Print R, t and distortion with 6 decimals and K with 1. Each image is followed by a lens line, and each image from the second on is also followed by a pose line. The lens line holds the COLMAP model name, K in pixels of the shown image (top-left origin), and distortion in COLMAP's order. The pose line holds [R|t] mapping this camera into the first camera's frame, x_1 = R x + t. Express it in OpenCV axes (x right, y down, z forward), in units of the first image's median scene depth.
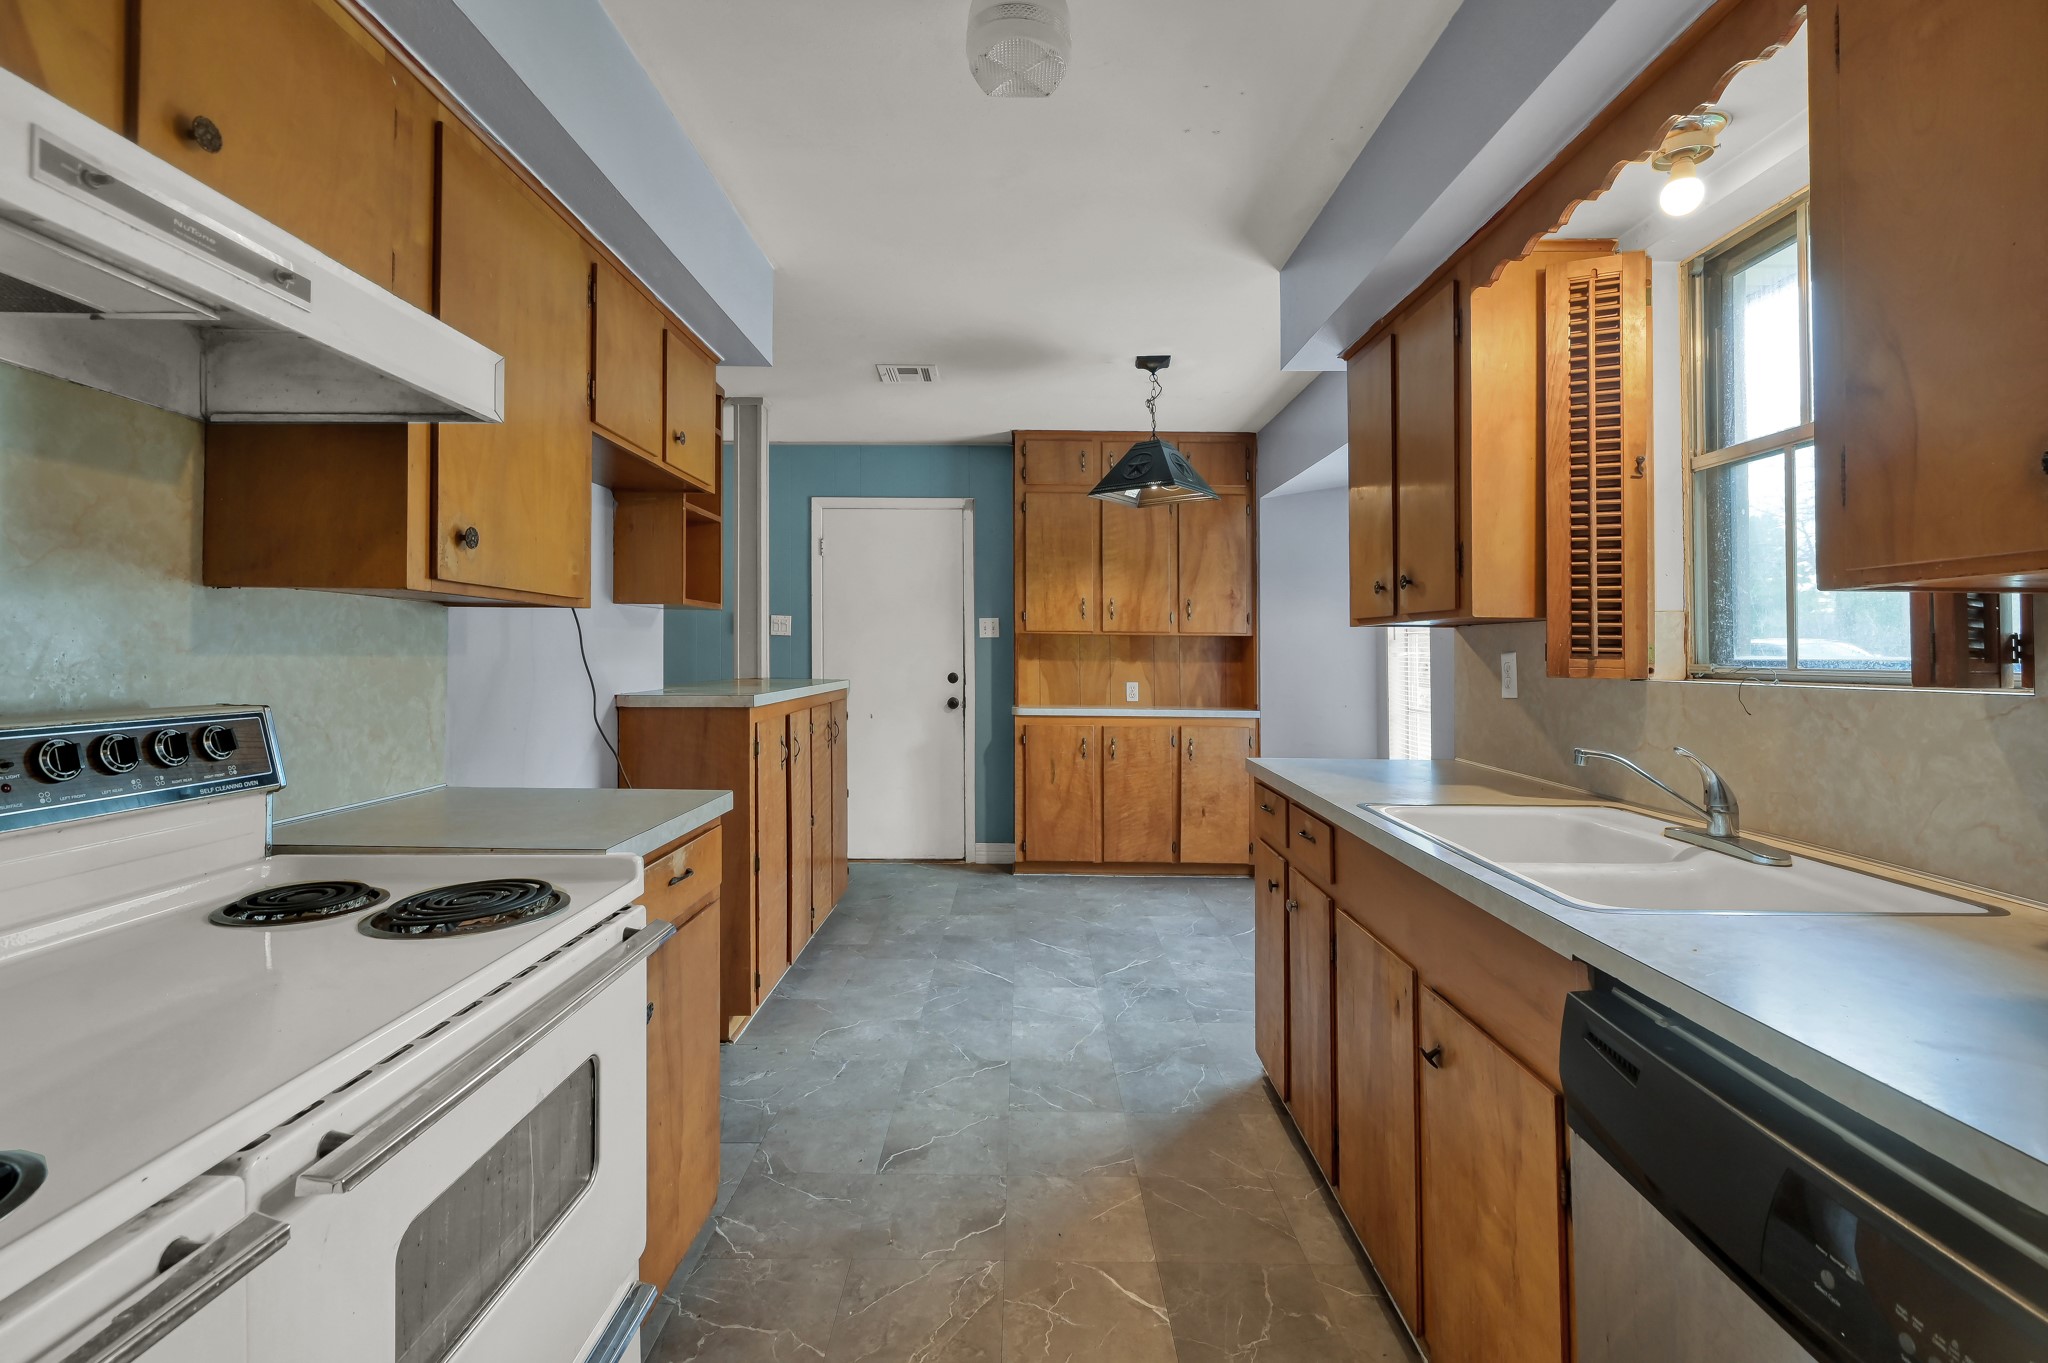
lens RADIAL K [[927.2, 0, 1041.2], [0, 927.2, 623.3], [0, 0, 1]] dist [0.002563, 0.001262]
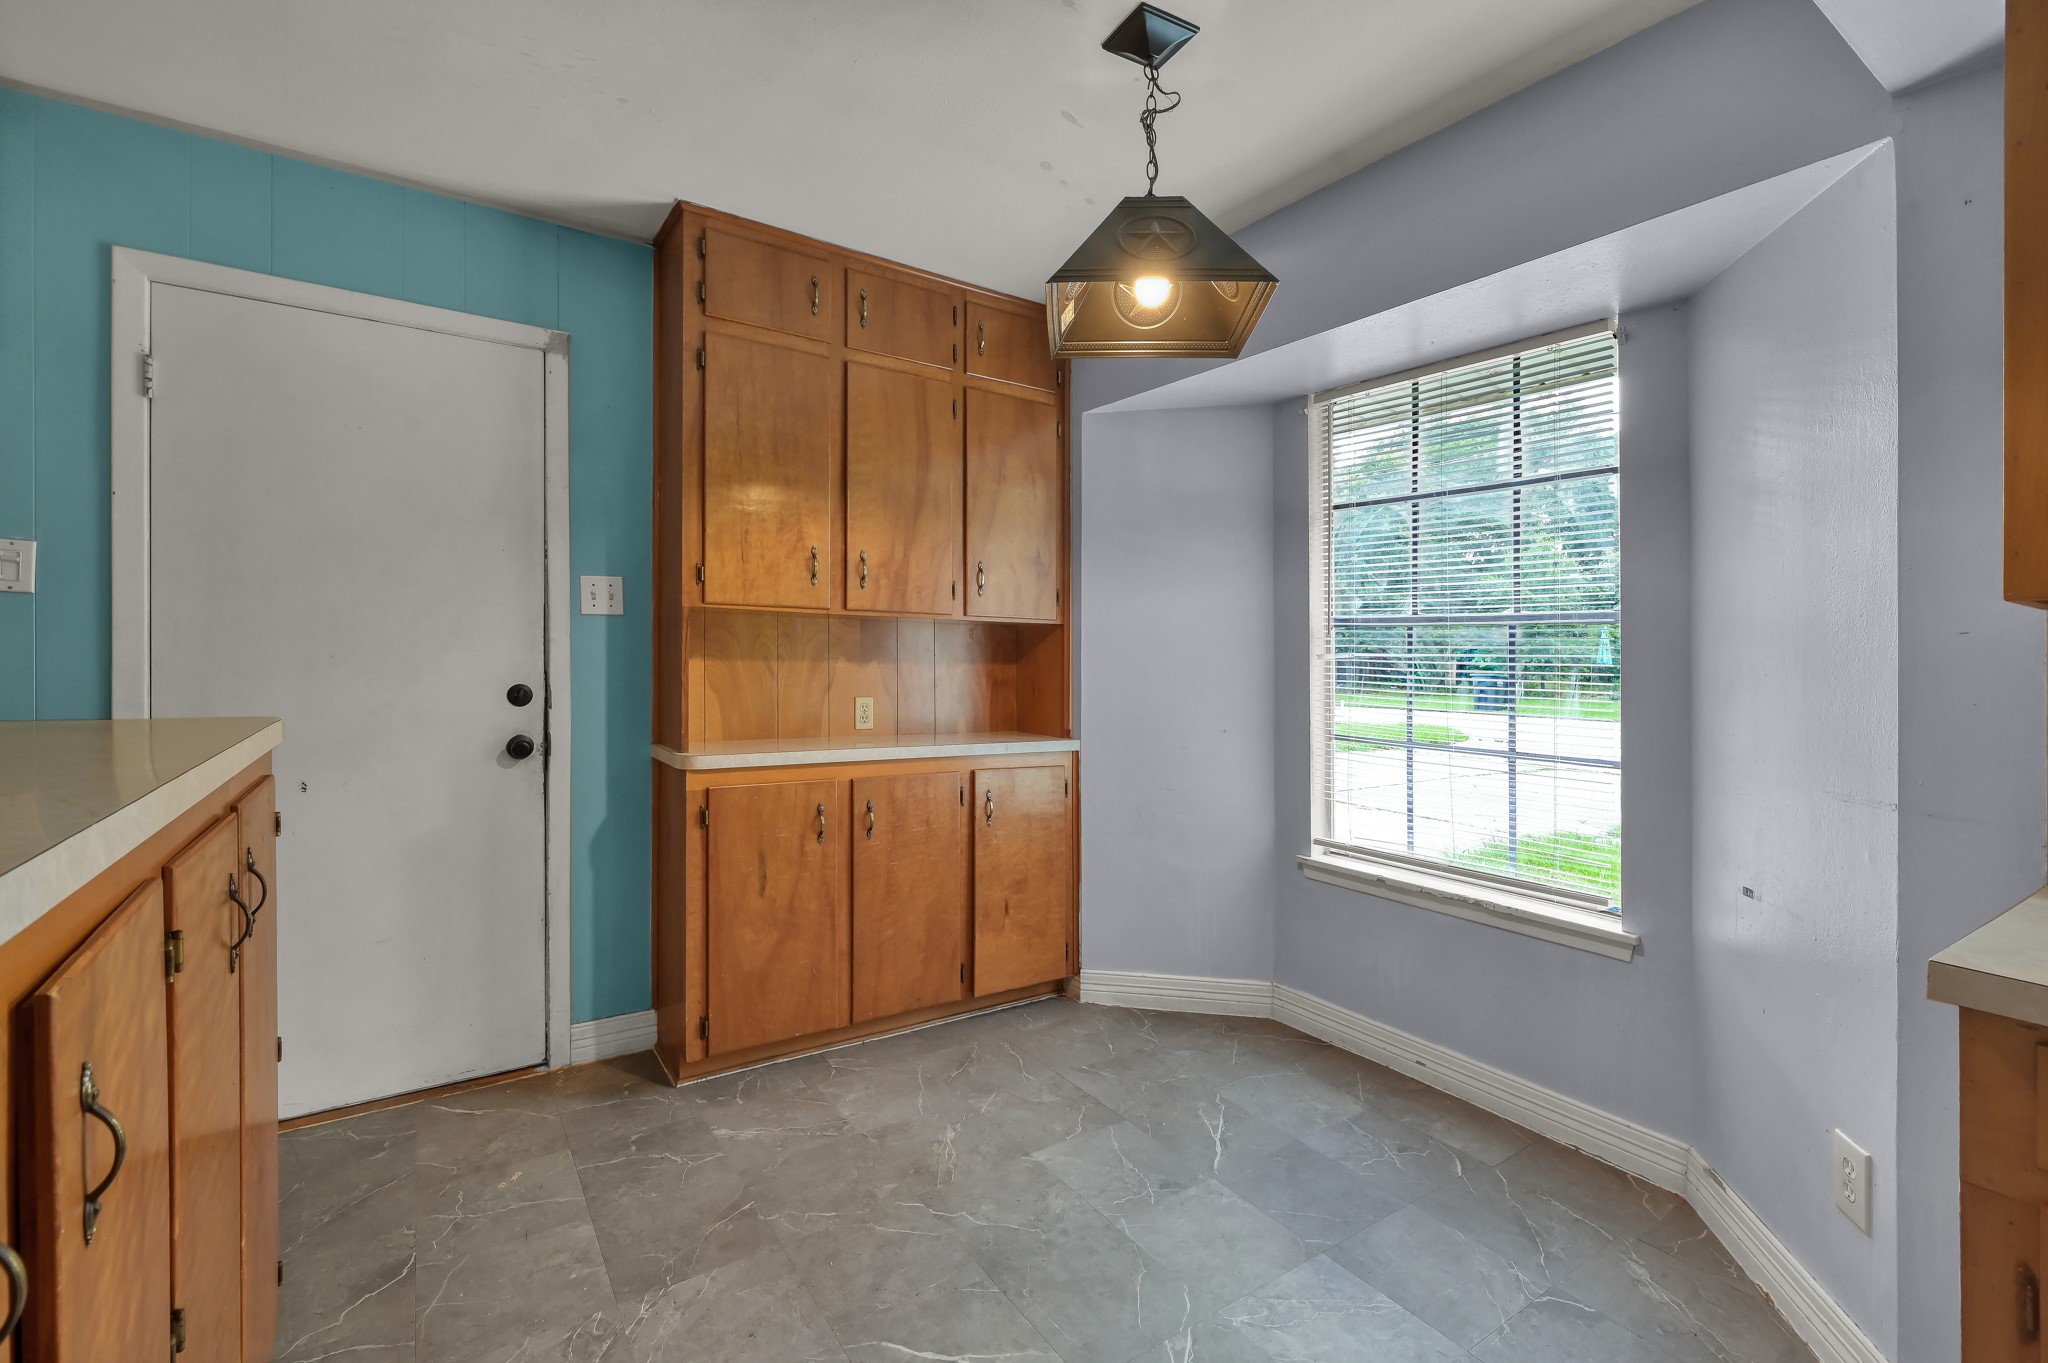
lens RADIAL K [[876.8, 0, 1026.5], [0, 876.8, 649.7], [0, 0, 1]] dist [0.003463, -0.000873]
pose [[0.833813, 0.012054, 0.551915, -0.360619], [-0.030817, 0.999219, 0.024735, 0.044525], [-0.551186, -0.037633, 0.833533, 1.337102]]
